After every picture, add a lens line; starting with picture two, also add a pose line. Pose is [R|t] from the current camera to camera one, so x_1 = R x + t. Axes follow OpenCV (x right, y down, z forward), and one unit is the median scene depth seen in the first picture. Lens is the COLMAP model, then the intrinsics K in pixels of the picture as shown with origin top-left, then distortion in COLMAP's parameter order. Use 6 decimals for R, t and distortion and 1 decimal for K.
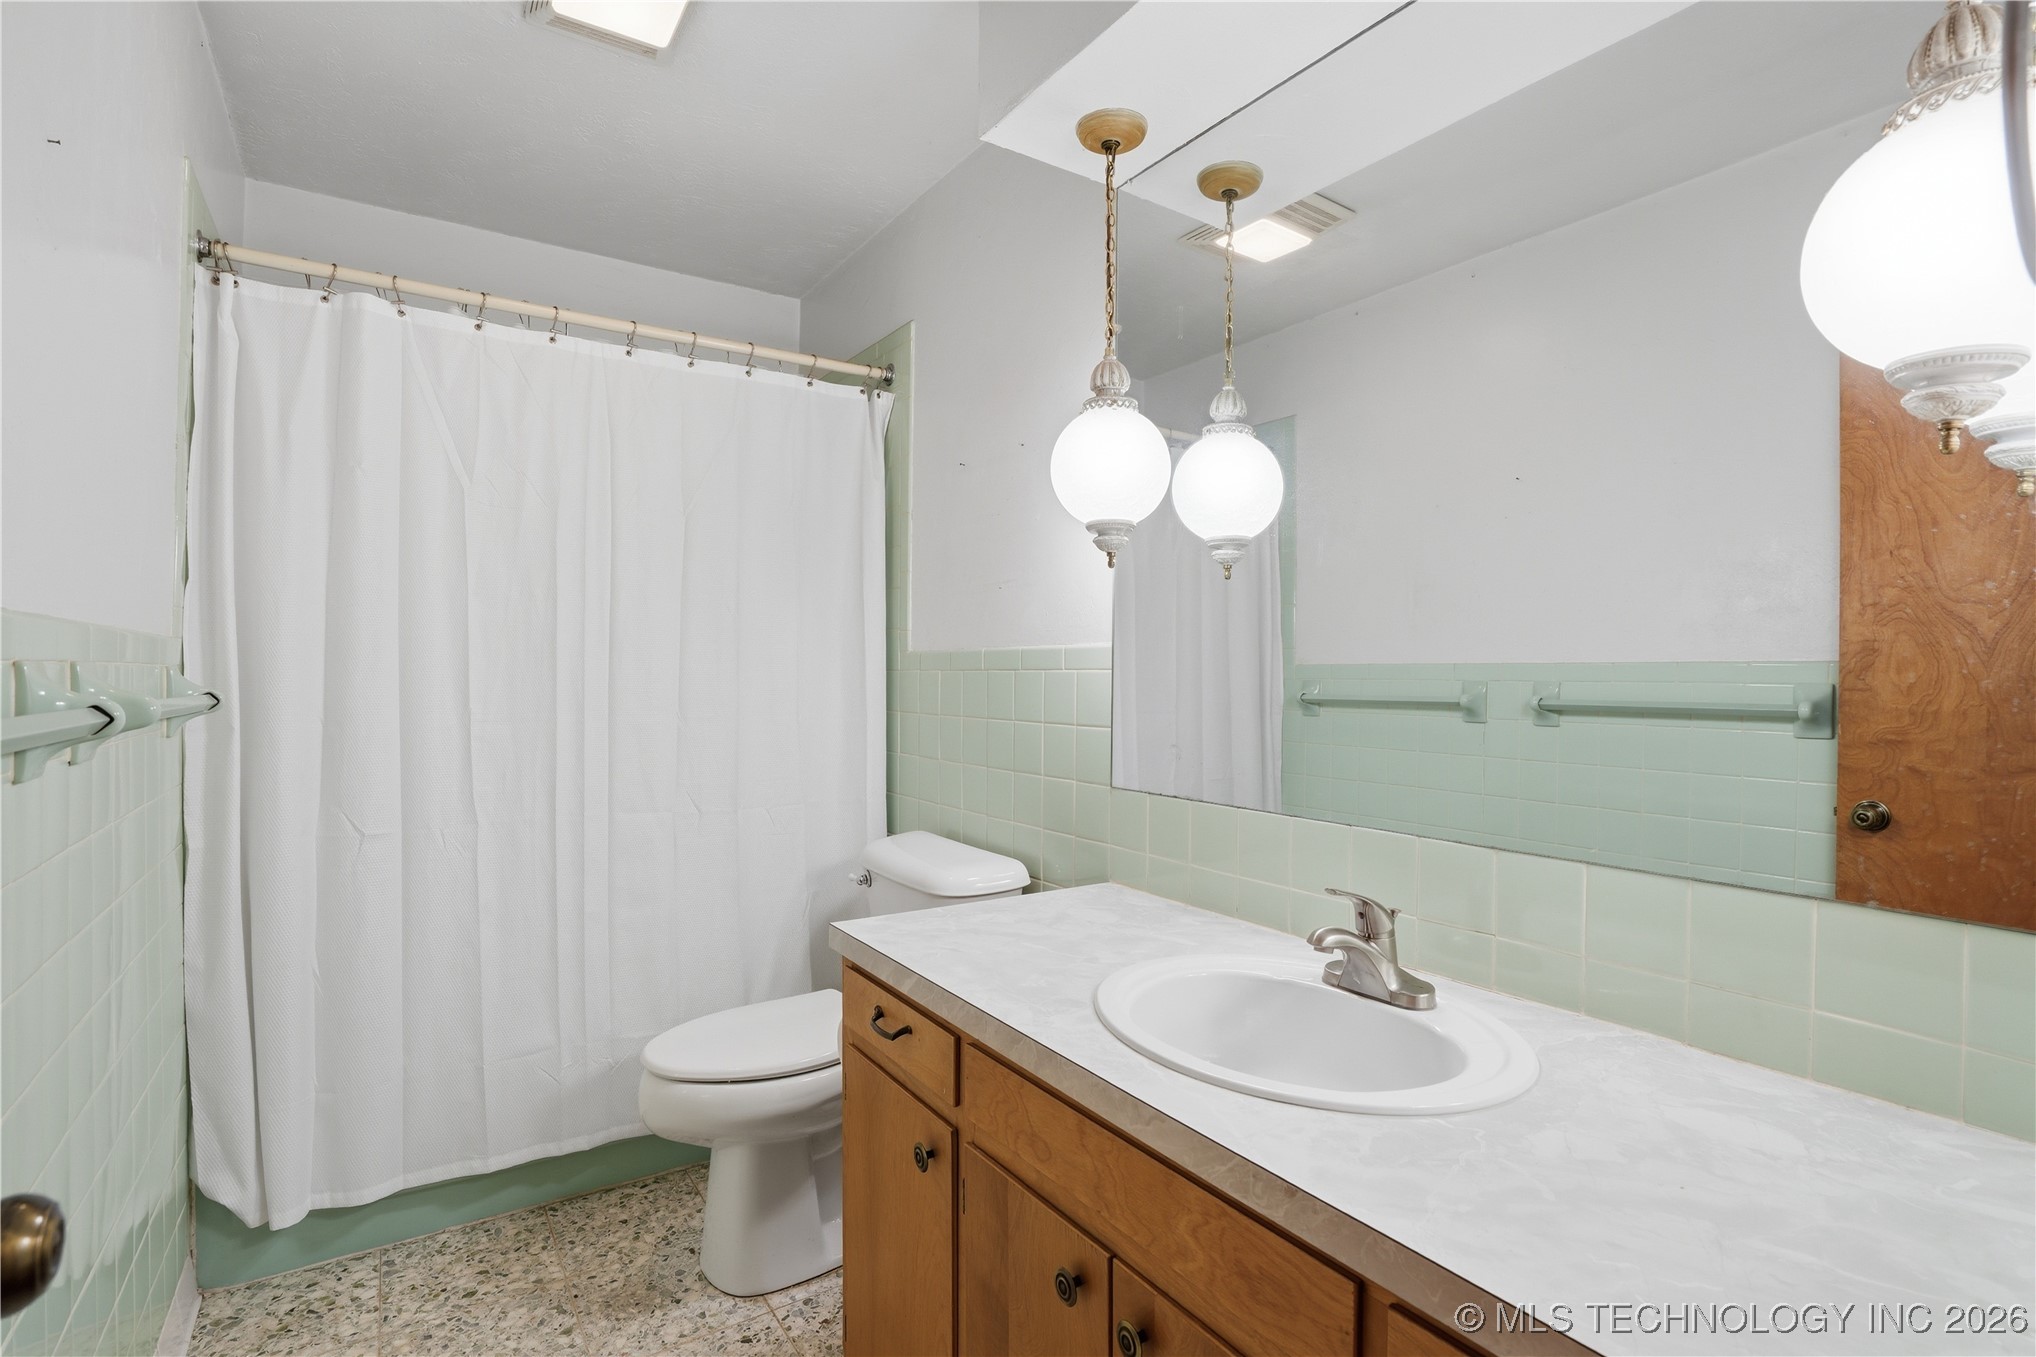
lens RADIAL K [[965.9, 0, 1022.1], [0, 965.9, 673.2], [0, 0, 1]] dist [-0.031240, 0.015514]
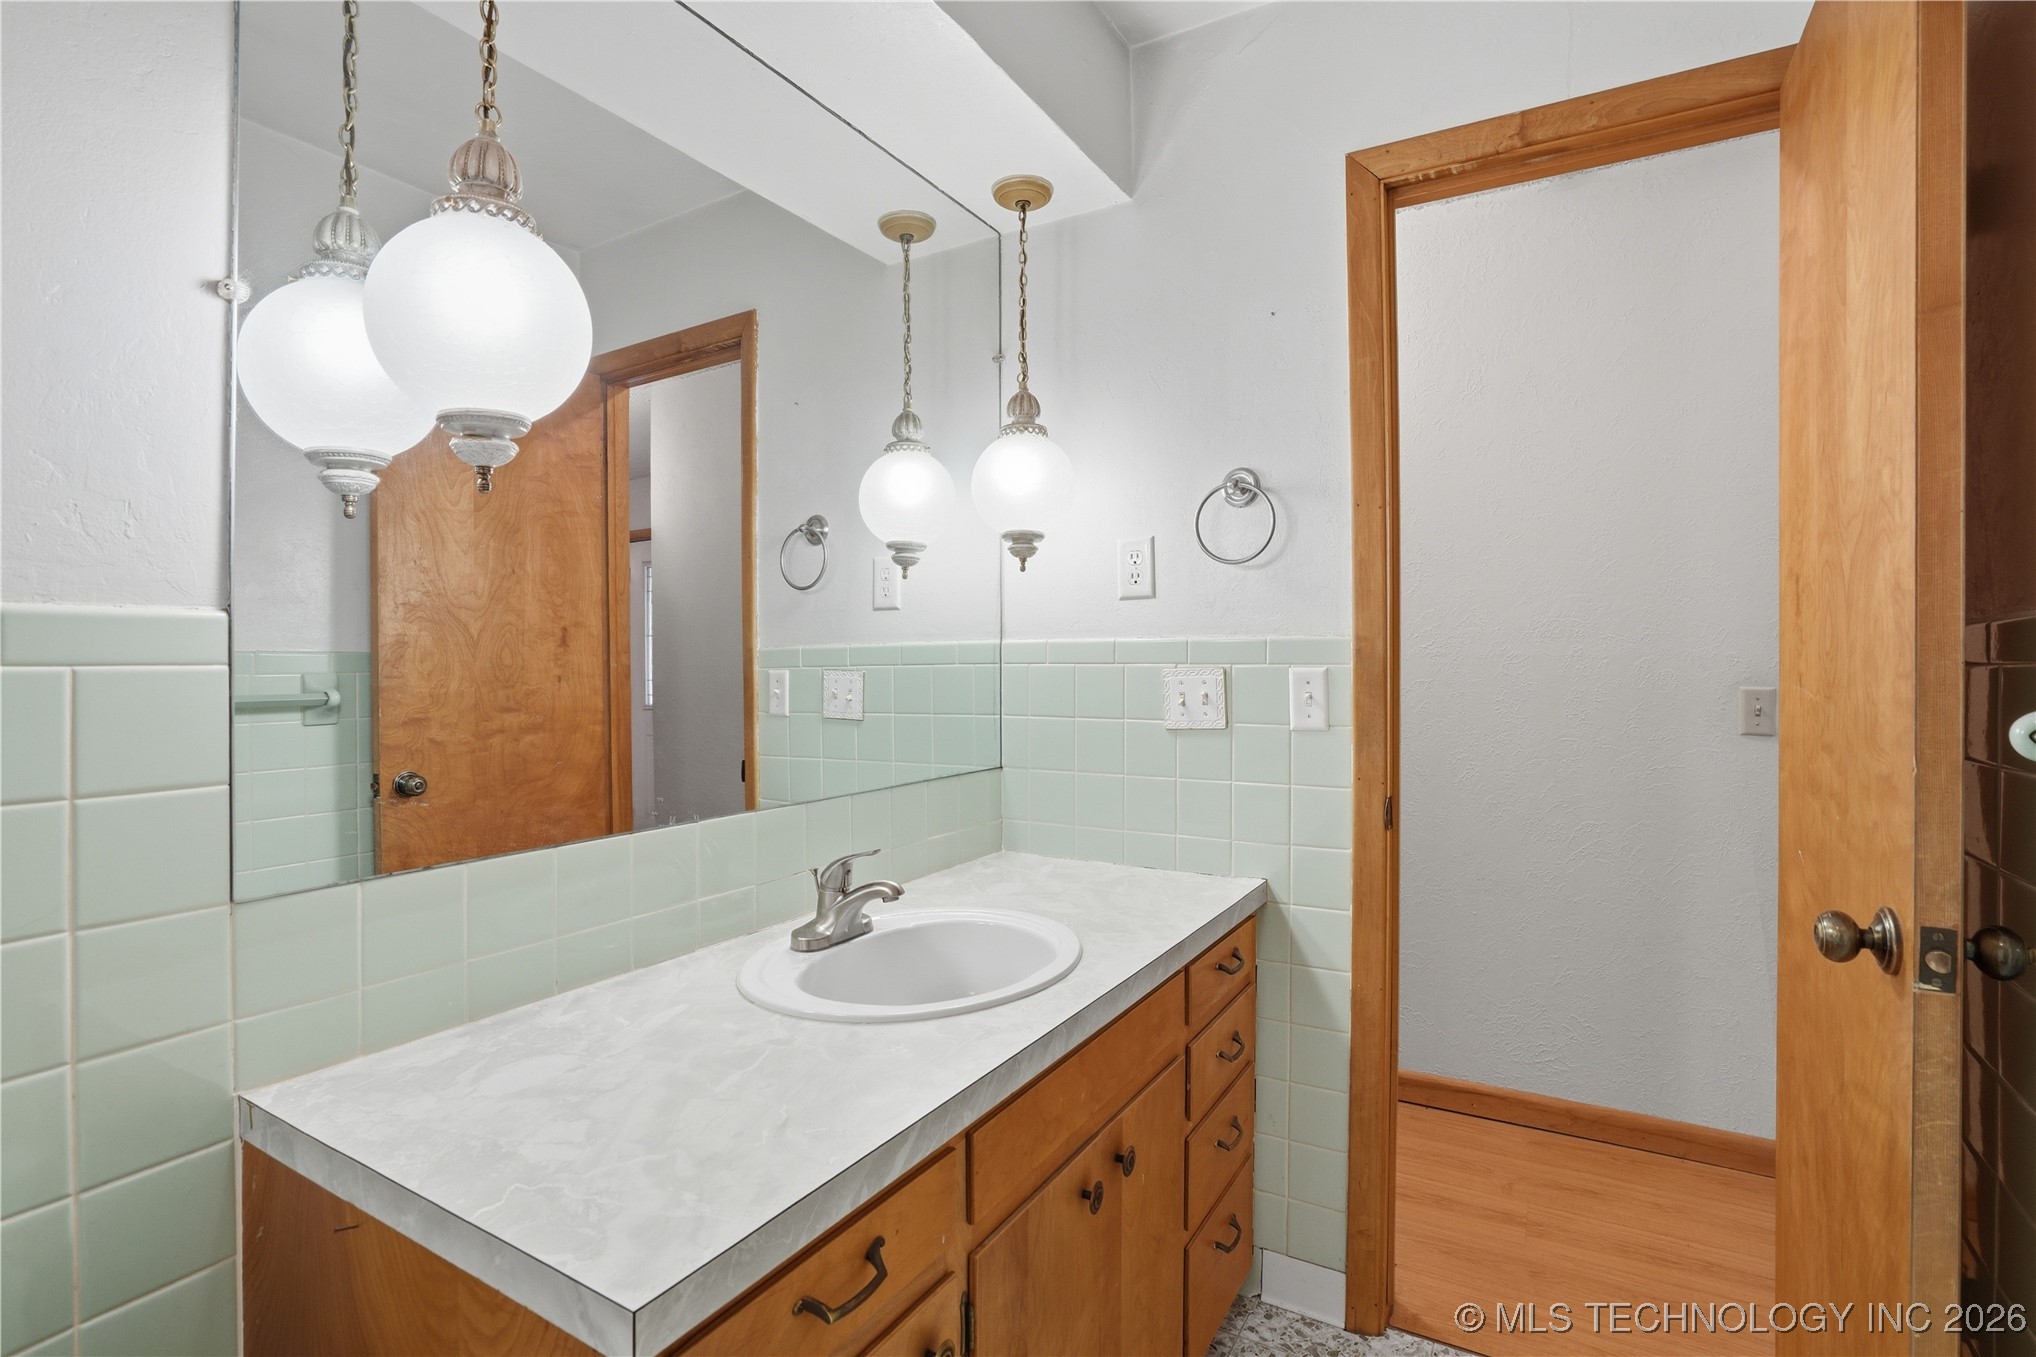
lens RADIAL K [[965.9, 0, 1018.7], [0, 965.9, 673.5], [0, 0, 1]] dist [-0.031240, 0.015514]
pose [[-0.423000, -0.015090, 0.906004, -0.527071], [-0.001030, 0.999869, 0.016172, -0.007090], [-0.906129, 0.005907, -0.422960, 0.867437]]
